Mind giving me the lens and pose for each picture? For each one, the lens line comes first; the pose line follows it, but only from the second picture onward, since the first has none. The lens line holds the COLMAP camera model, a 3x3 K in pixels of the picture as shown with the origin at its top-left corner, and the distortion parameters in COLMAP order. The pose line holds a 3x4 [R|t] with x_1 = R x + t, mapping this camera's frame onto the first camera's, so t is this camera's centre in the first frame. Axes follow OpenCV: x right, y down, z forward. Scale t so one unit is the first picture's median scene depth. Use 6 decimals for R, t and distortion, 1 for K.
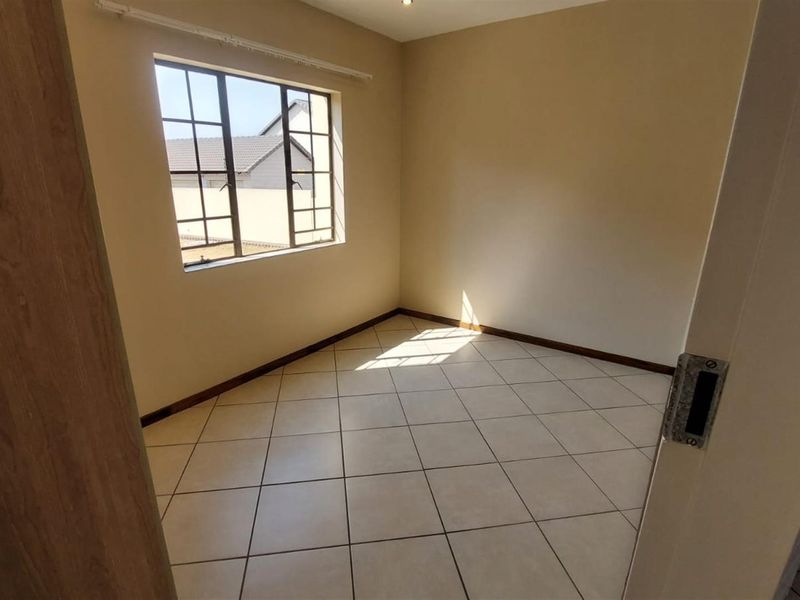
lens RADIAL K [[427.7, 0, 390.4], [0, 427.7, 301.2], [0, 0, 1]] dist [-0.002884, -0.011053]
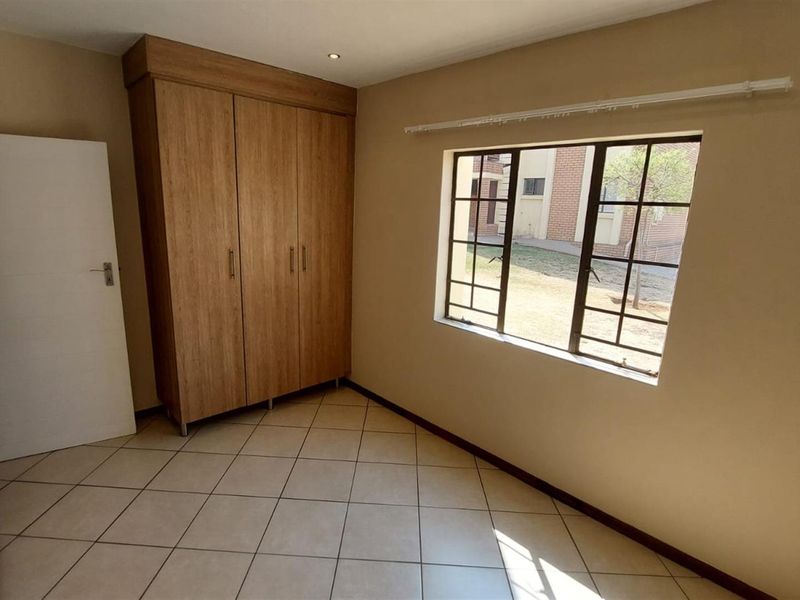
lens RADIAL K [[427.7, 0, 390.4], [0, 427.7, 301.2], [0, 0, 1]] dist [-0.002884, -0.011053]
pose [[-0.182058, 0.206917, -0.961270, 0.591796], [-0.325963, 0.909628, 0.257536, -0.332060], [0.927687, 0.360225, -0.098158, 0.840819]]
